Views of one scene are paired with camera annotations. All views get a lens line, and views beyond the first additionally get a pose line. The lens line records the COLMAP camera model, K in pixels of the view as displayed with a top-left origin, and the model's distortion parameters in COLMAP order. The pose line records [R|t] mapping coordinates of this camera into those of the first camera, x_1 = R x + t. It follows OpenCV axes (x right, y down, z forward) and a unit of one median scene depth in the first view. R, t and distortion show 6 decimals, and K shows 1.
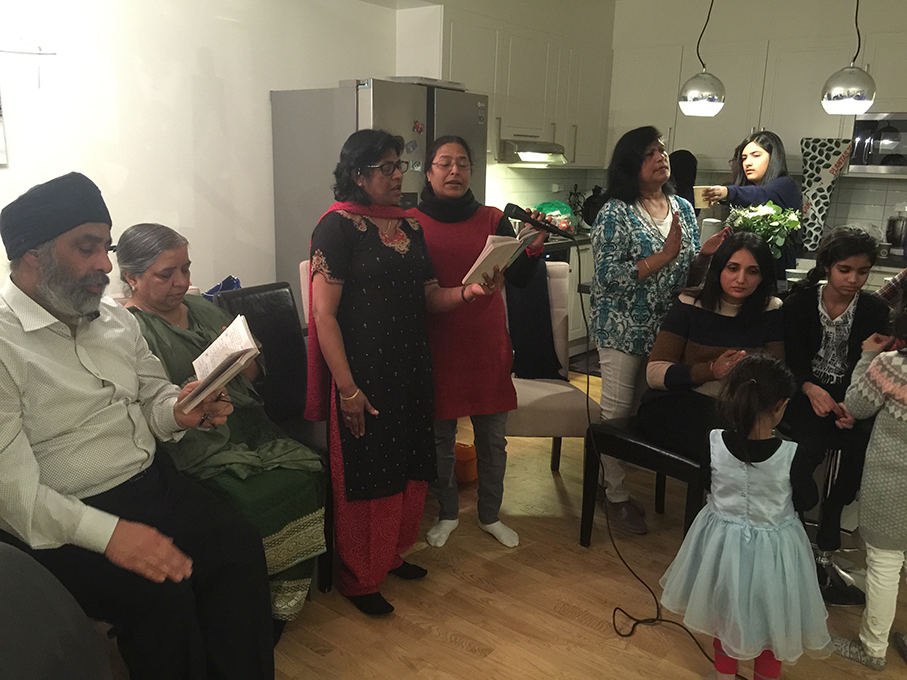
lens RADIAL K [[790.7, 0, 443.6], [0, 790.7, 335.5], [0, 0, 1]] dist [0.074191, -0.116525]
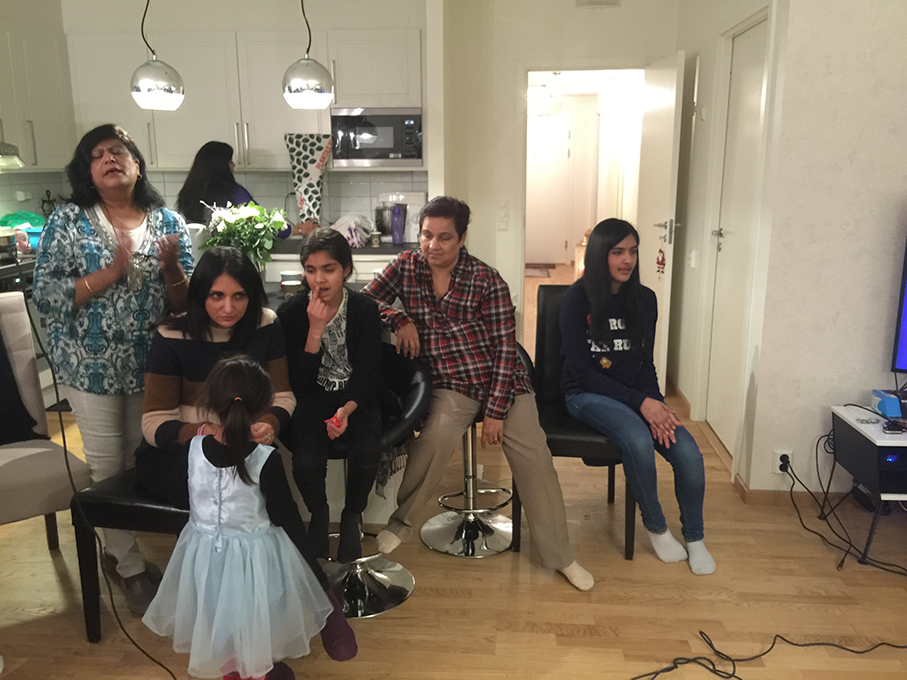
lens RADIAL K [[790.7, 0, 461.1], [0, 790.7, 337.8], [0, 0, 1]] dist [0.074191, -0.116525]
pose [[0.825590, -0.155189, 0.542510, 0.079248], [0.151957, 0.987065, 0.051110, -0.021127], [-0.543424, 0.040242, 0.838493, 0.092486]]
